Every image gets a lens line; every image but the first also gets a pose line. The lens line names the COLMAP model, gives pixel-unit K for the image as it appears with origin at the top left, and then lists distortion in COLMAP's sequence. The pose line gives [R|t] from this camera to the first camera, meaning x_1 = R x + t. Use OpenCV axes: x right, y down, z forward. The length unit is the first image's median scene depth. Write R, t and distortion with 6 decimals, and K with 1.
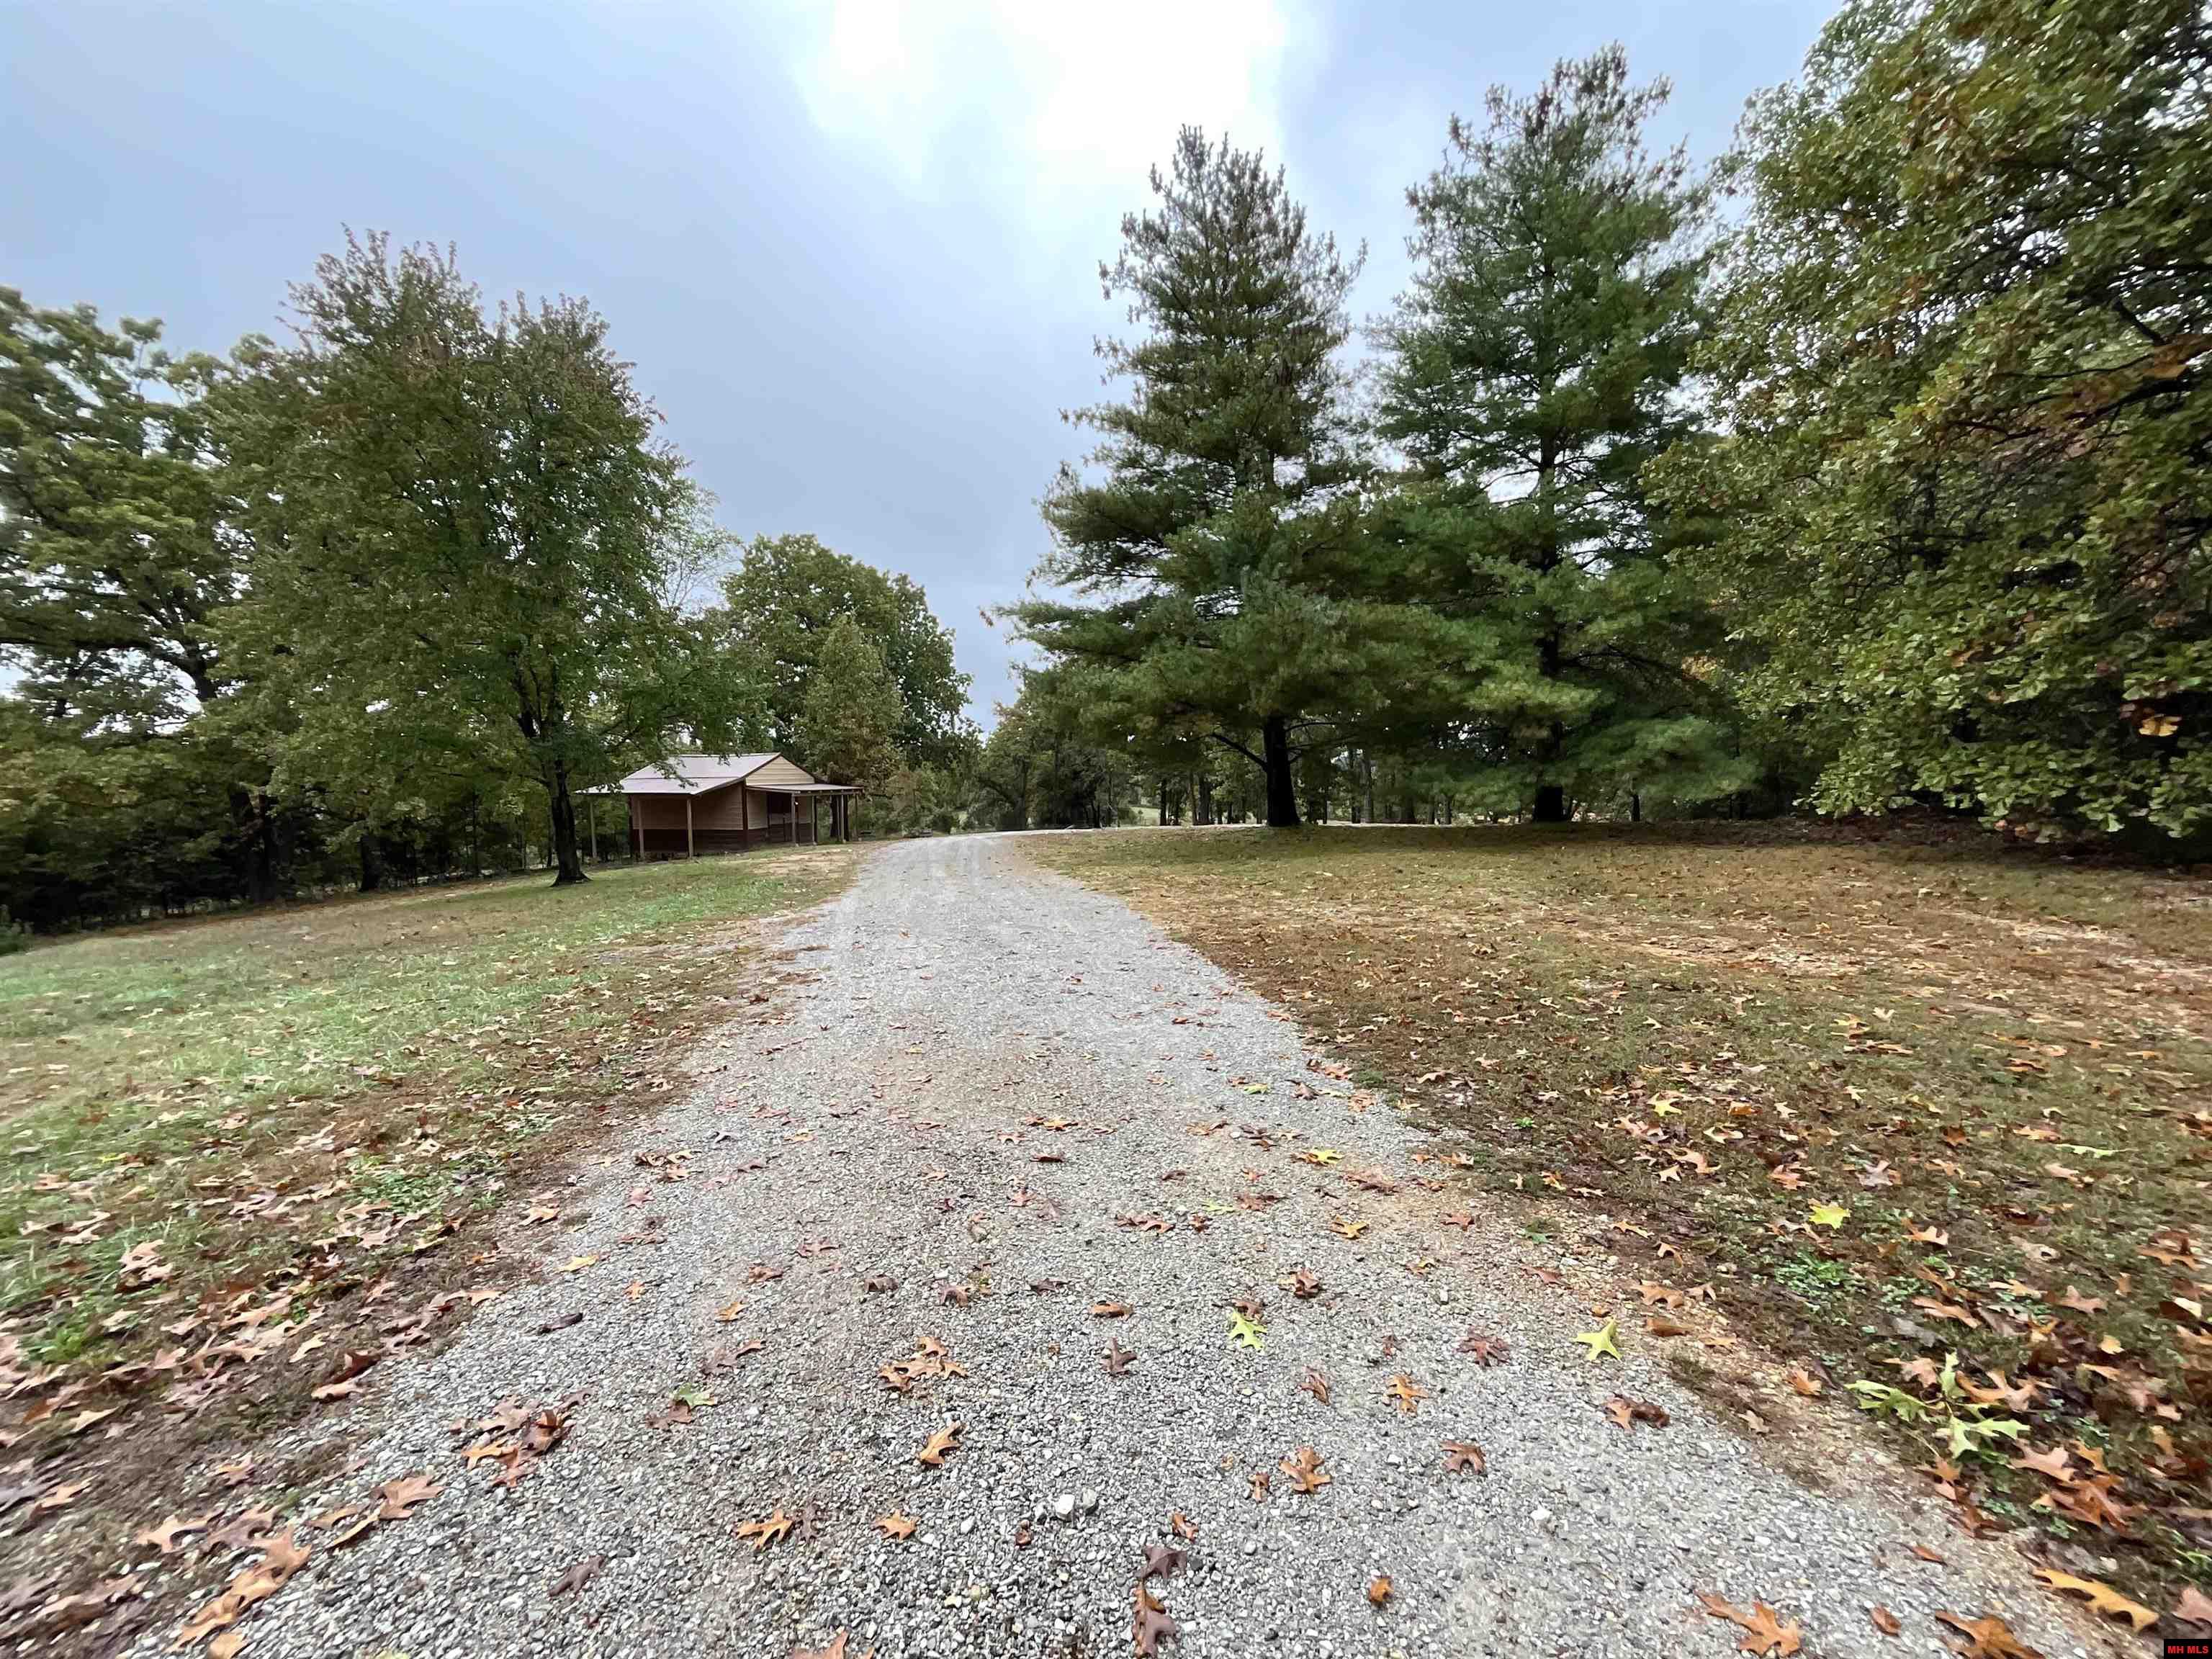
lens RADIAL K [[891.8, 0, 1101.6], [0, 891.8, 821.7], [0, 0, 1]] dist [-0.000469, -0.000105]
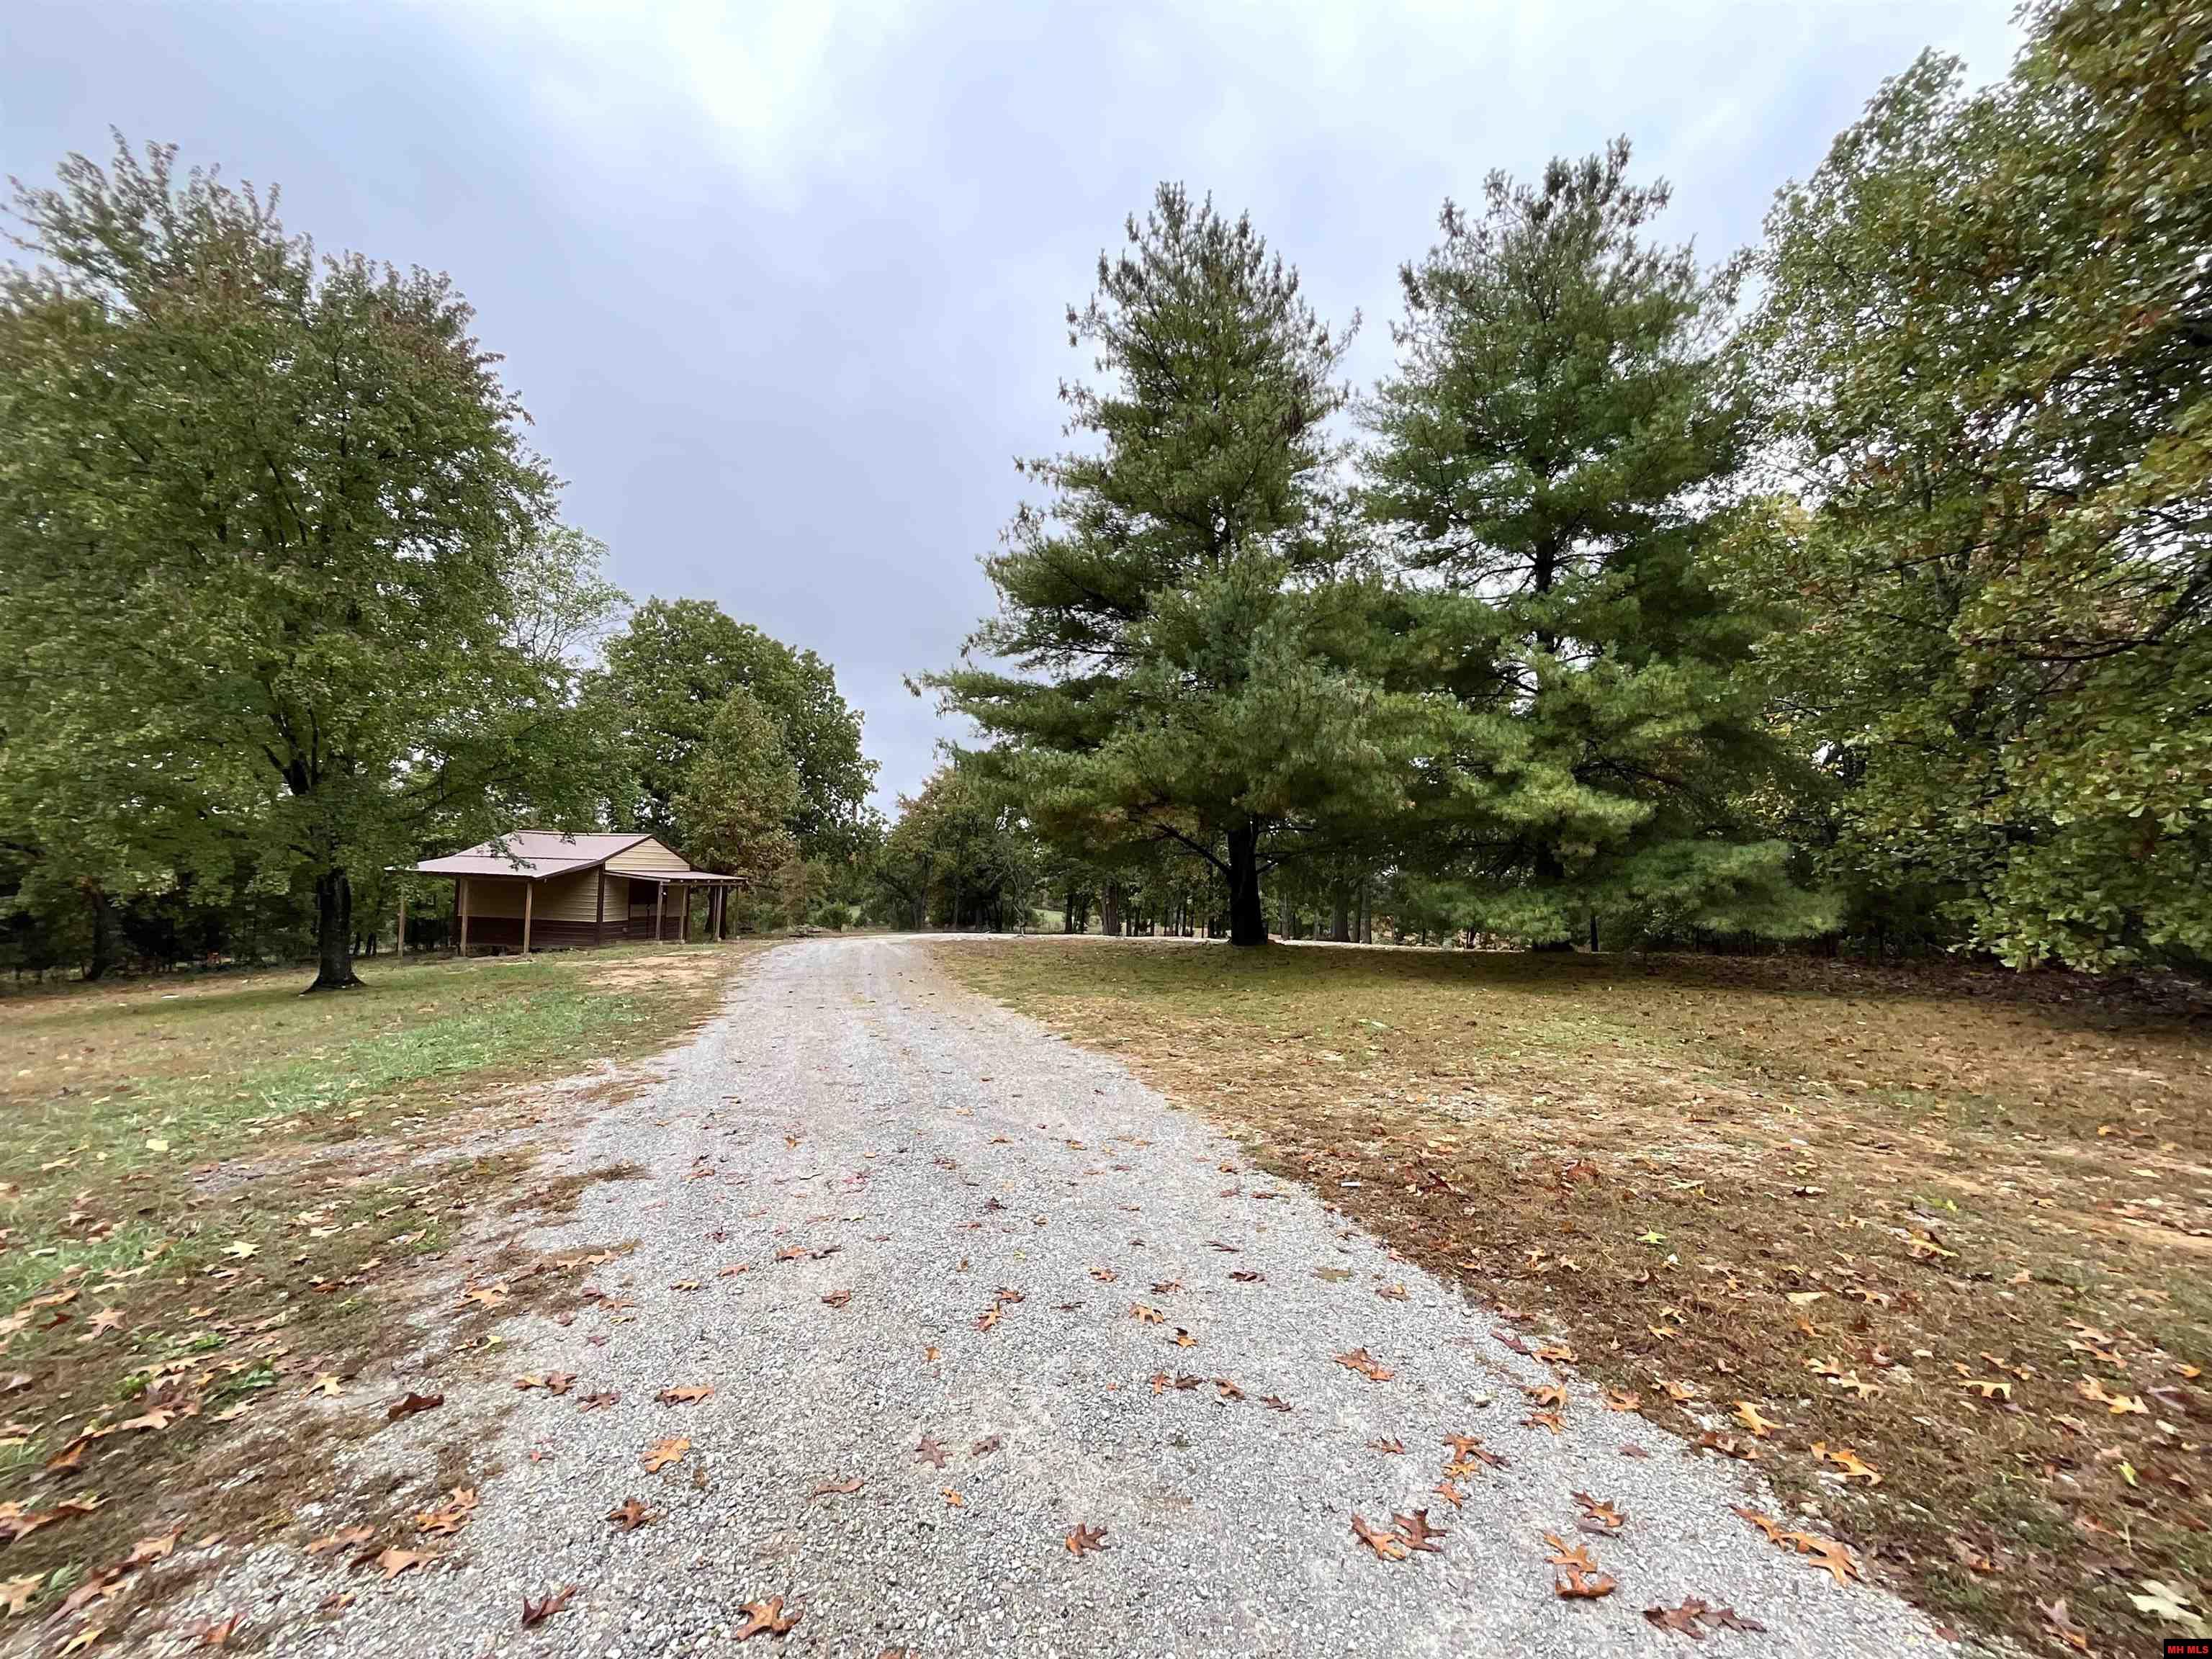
lens RADIAL K [[891.8, 0, 1103.0], [0, 891.8, 823.6], [0, 0, 1]] dist [-0.000469, -0.000105]
pose [[0.992351, 0.050320, 0.112731, -0.040486], [-0.037390, 0.992776, -0.114010, -0.008194], [-0.117654, 0.108923, 0.987063, 0.161142]]
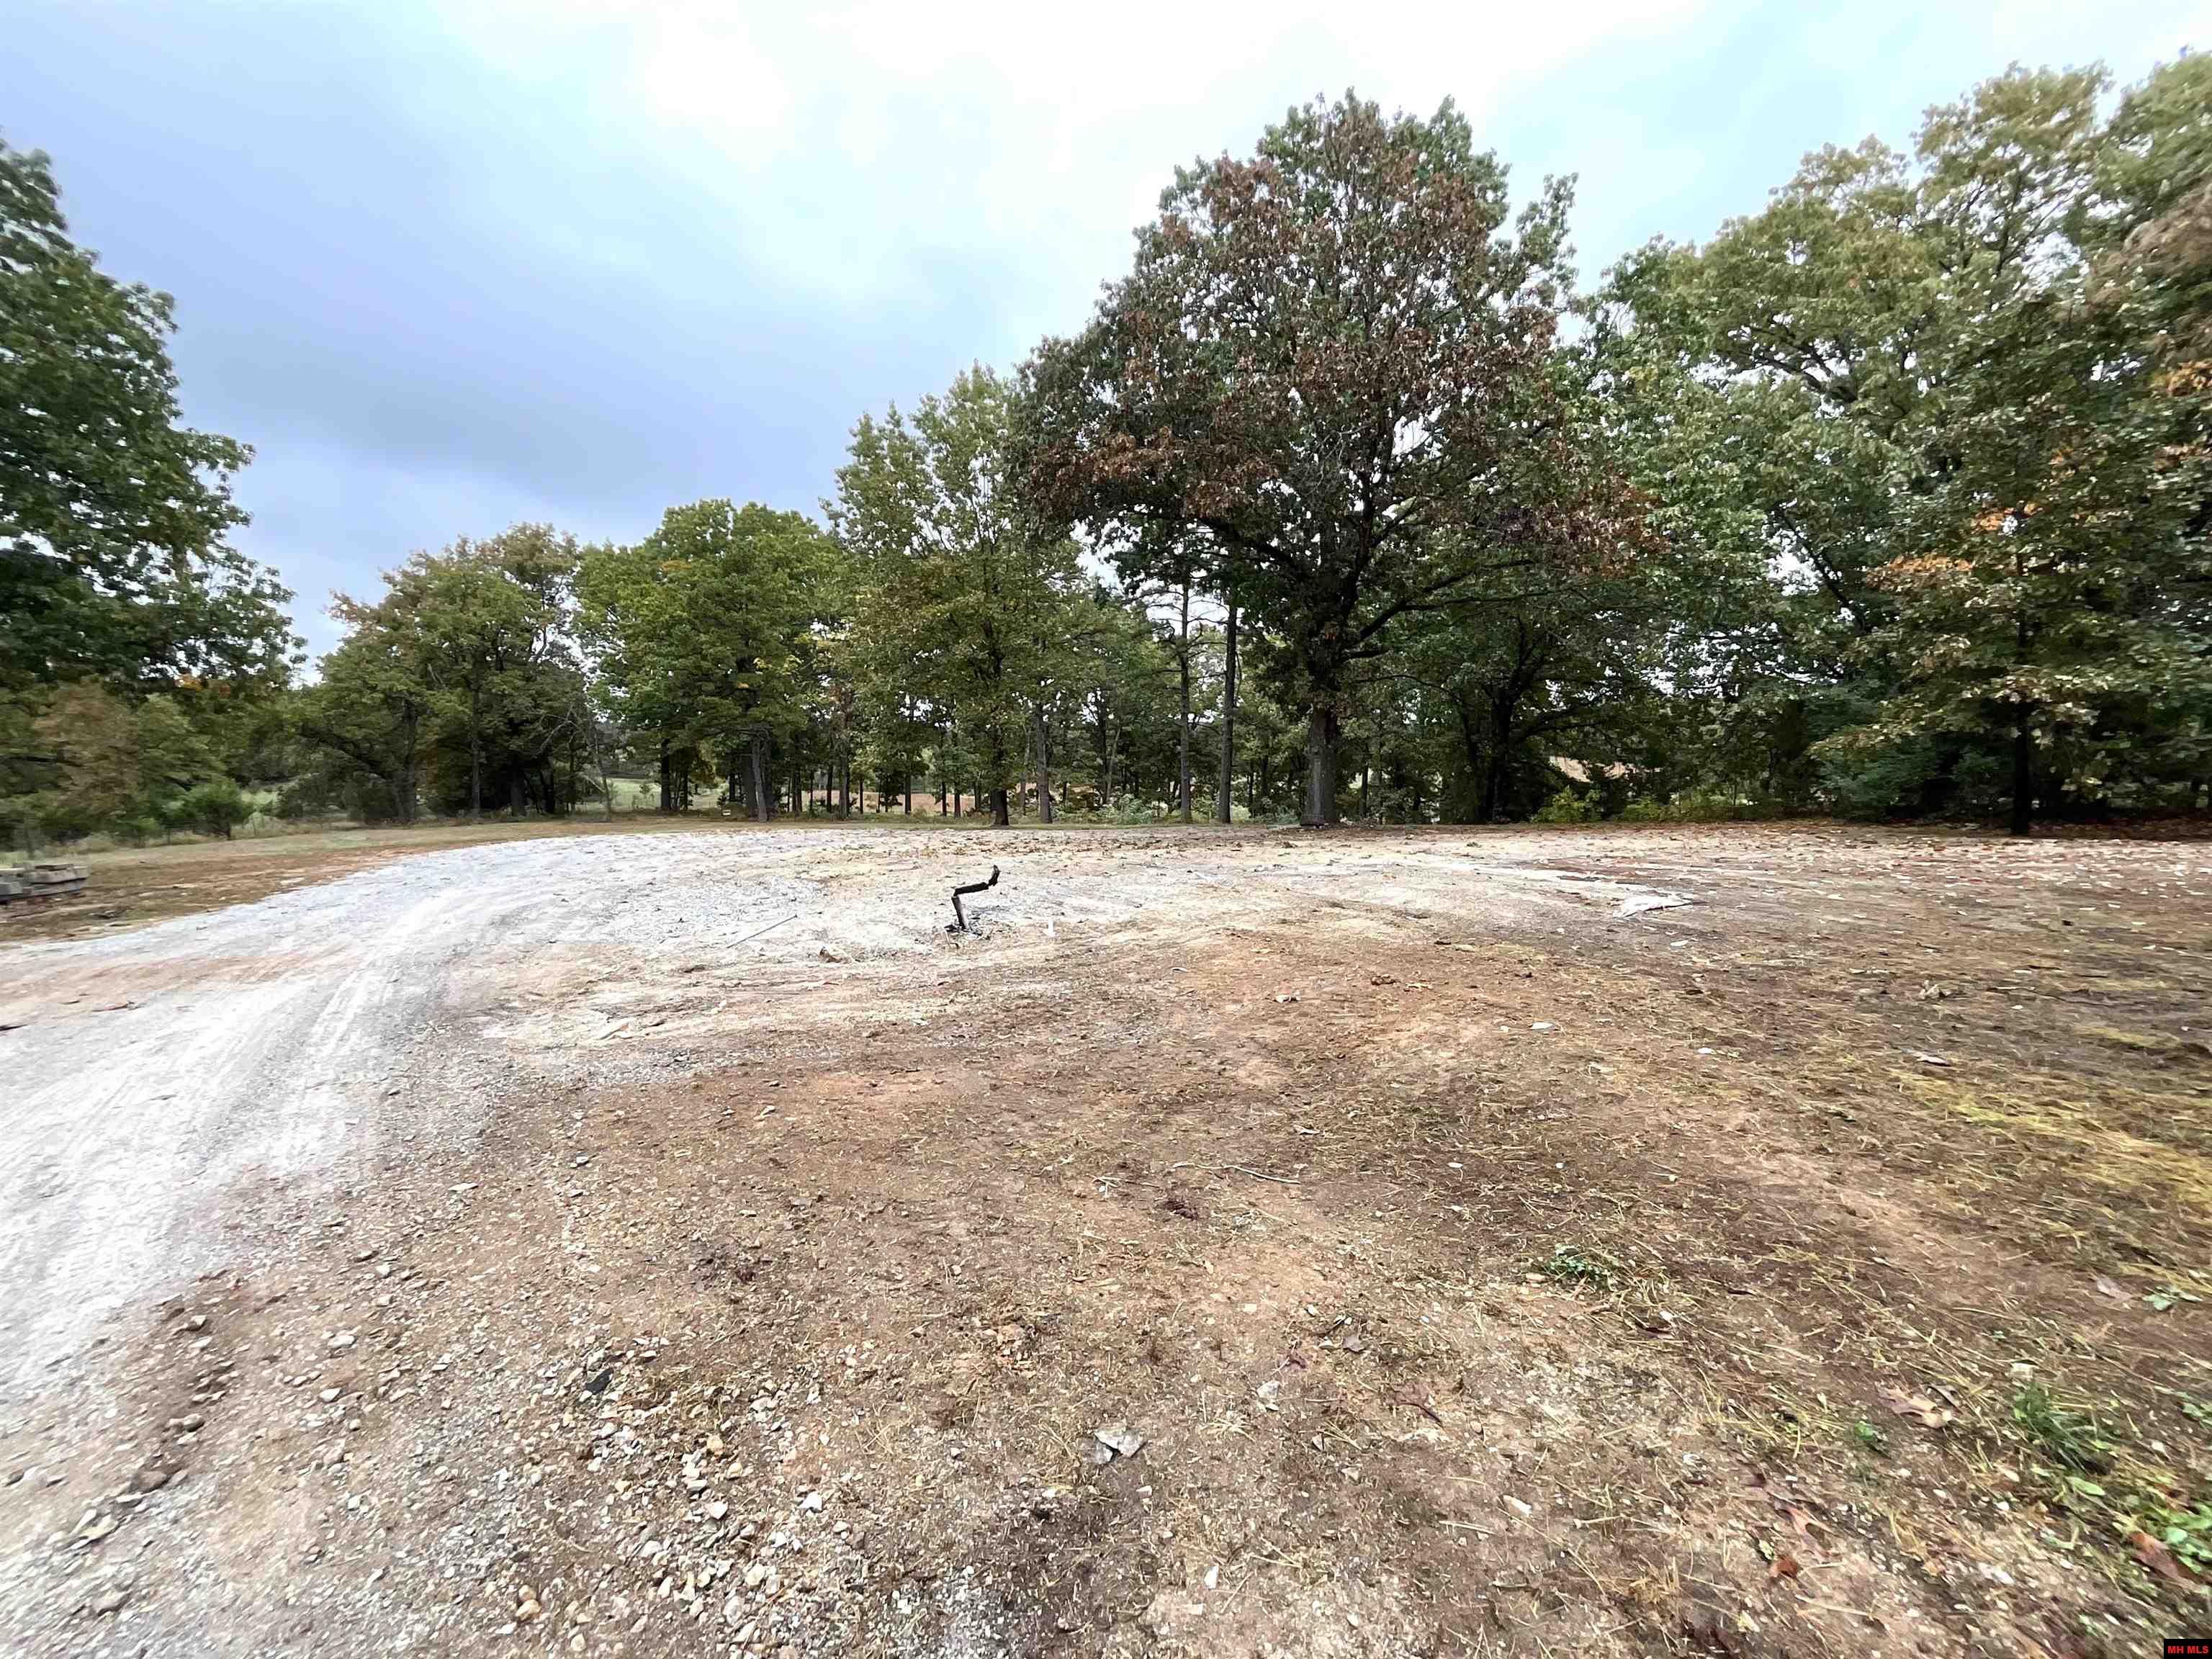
lens RADIAL K [[891.8, 0, 1111.6], [0, 891.8, 817.7], [0, 0, 1]] dist [-0.000469, -0.000105]
pose [[0.831114, -0.030726, 0.555252, -0.142953], [0.013043, 0.999275, 0.035774, -0.037831], [-0.555949, -0.022490, 0.830912, 1.255354]]
